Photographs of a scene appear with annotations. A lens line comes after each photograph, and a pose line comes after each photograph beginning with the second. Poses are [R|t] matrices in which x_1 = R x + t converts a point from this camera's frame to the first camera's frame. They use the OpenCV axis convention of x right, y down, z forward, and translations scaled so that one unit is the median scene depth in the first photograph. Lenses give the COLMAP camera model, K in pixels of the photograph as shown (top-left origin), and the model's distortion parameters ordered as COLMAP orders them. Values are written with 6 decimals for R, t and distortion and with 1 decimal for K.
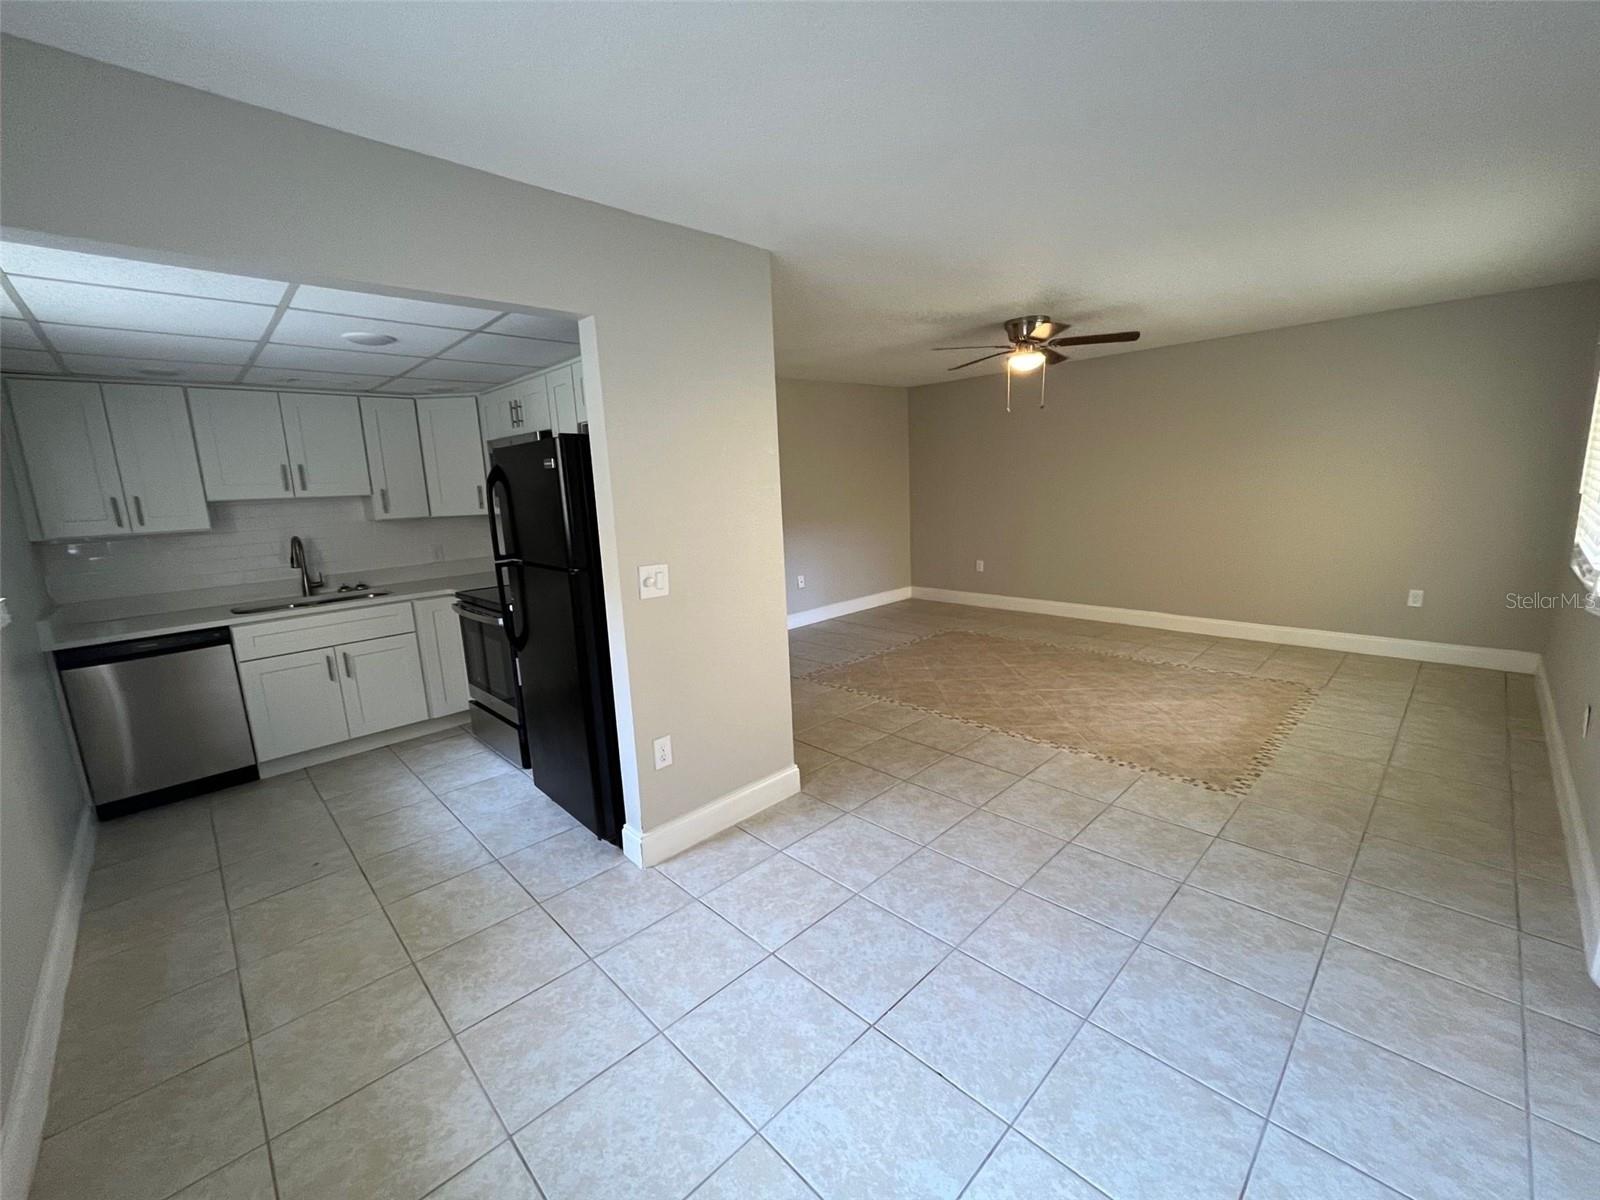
lens RADIAL K [[652.5, 0, 798.5], [0, 652.5, 601.5], [0, 0, 1]] dist [-0.009040, 0.000876]
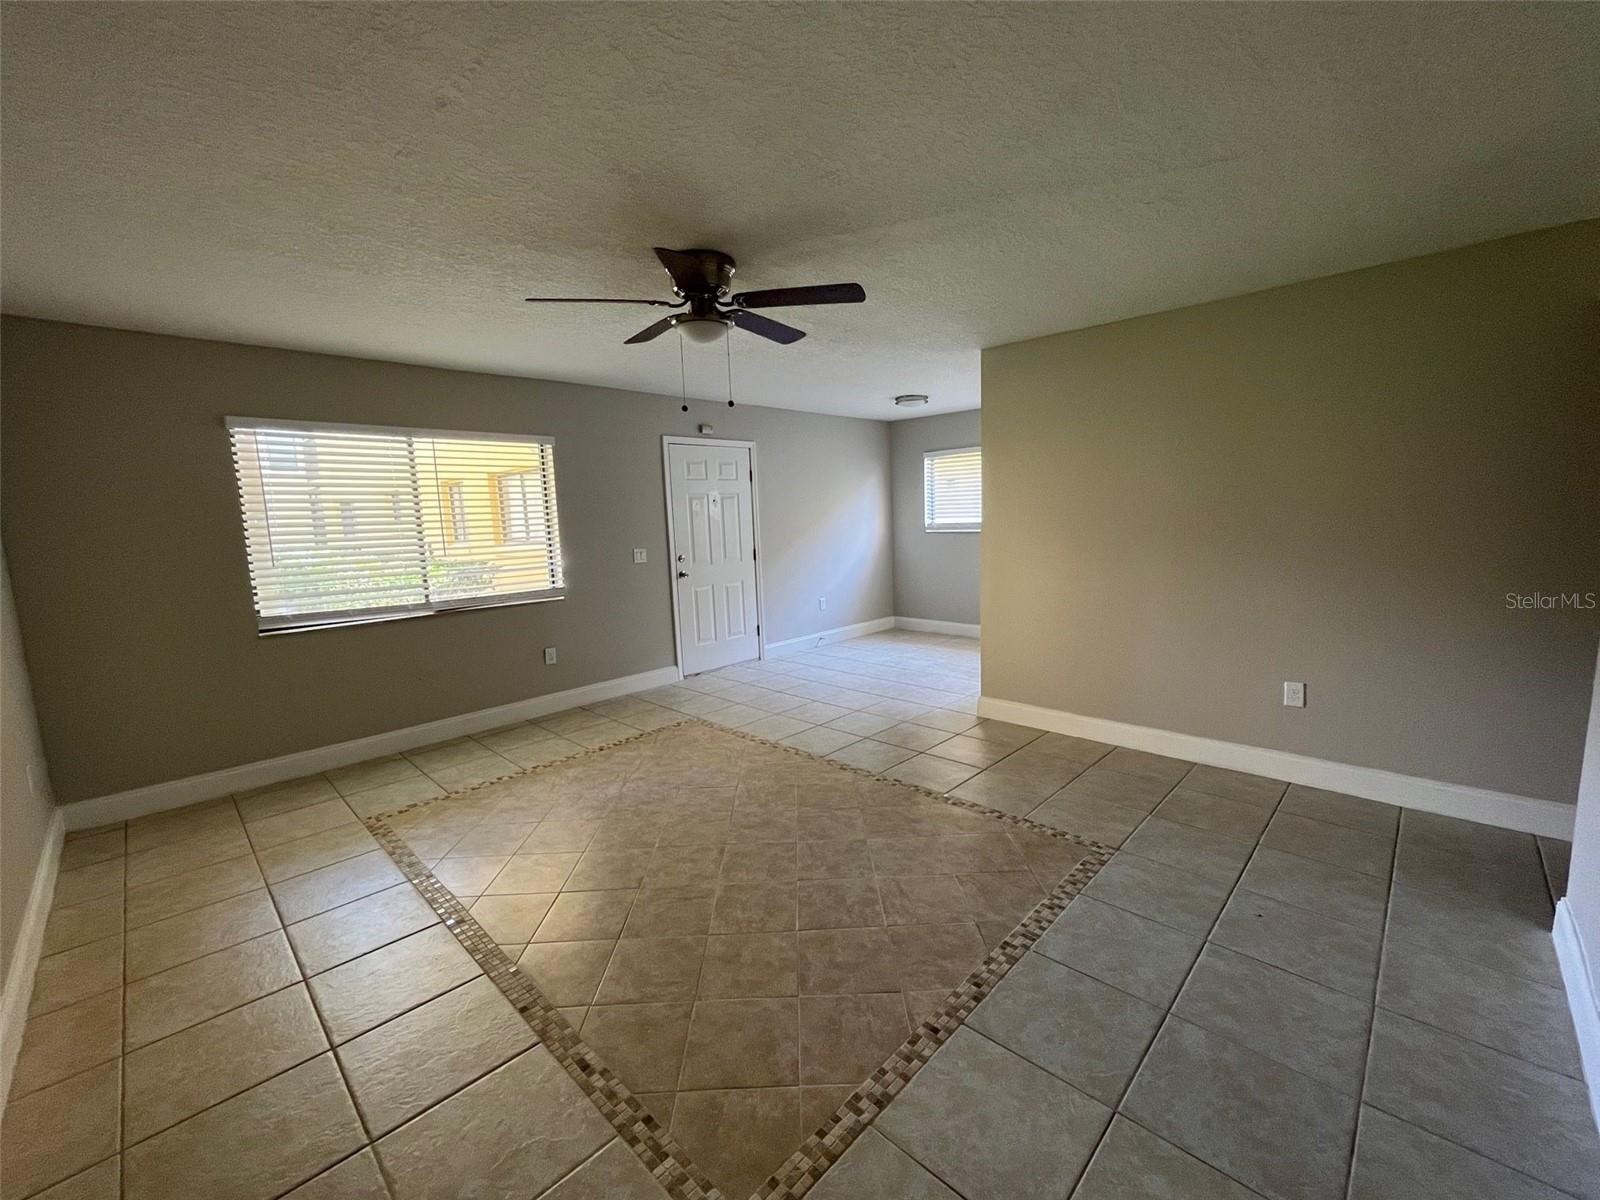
lens RADIAL K [[652.5, 0, 807.7], [0, 652.5, 604.1], [0, 0, 1]] dist [-0.009040, 0.000876]
pose [[-0.995835, 0.085533, -0.031564, 0.307662], [0.071072, 0.945138, 0.318847, -0.324789], [0.057105, 0.315275, -0.947281, 1.745034]]
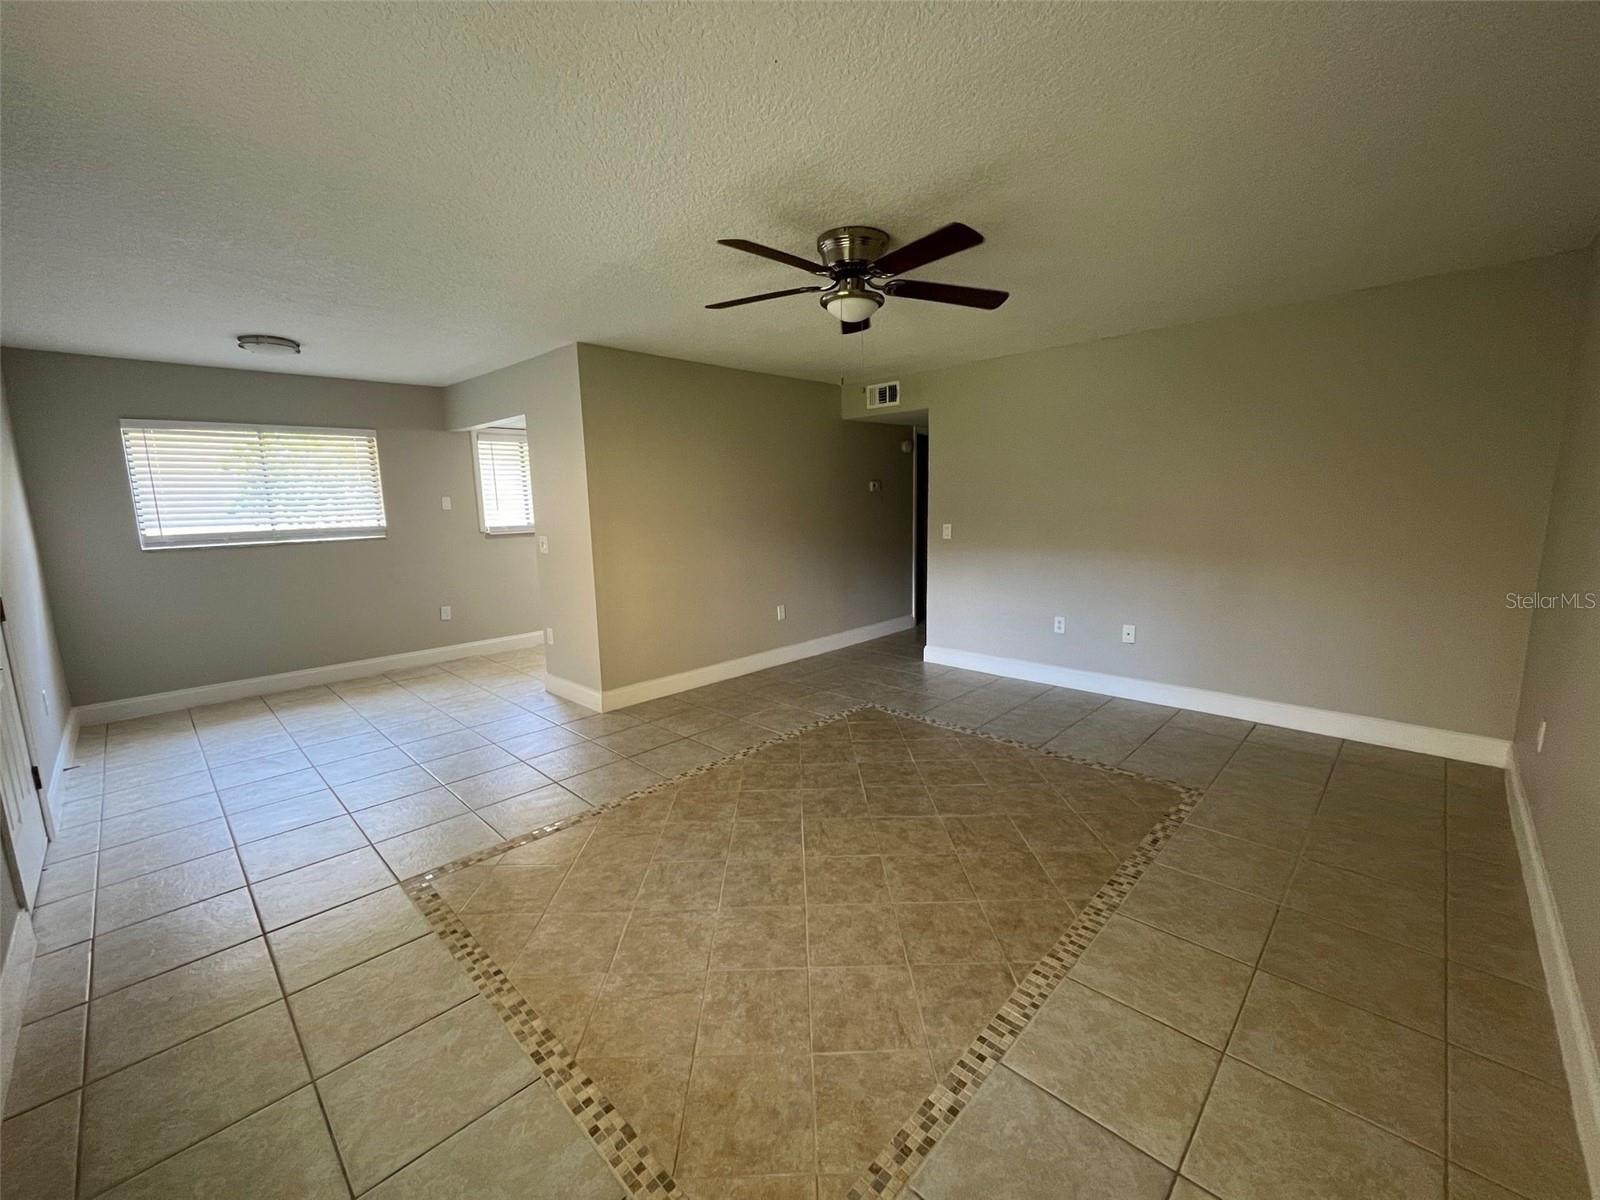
lens RADIAL K [[652.5, 0, 793.0], [0, 652.5, 595.4], [0, 0, 1]] dist [-0.009040, 0.000876]
pose [[0.032735, 0.194997, -0.980257, 1.047438], [-0.163839, 0.968562, 0.187199, -0.222944], [0.985944, 0.154476, 0.063654, 0.992674]]
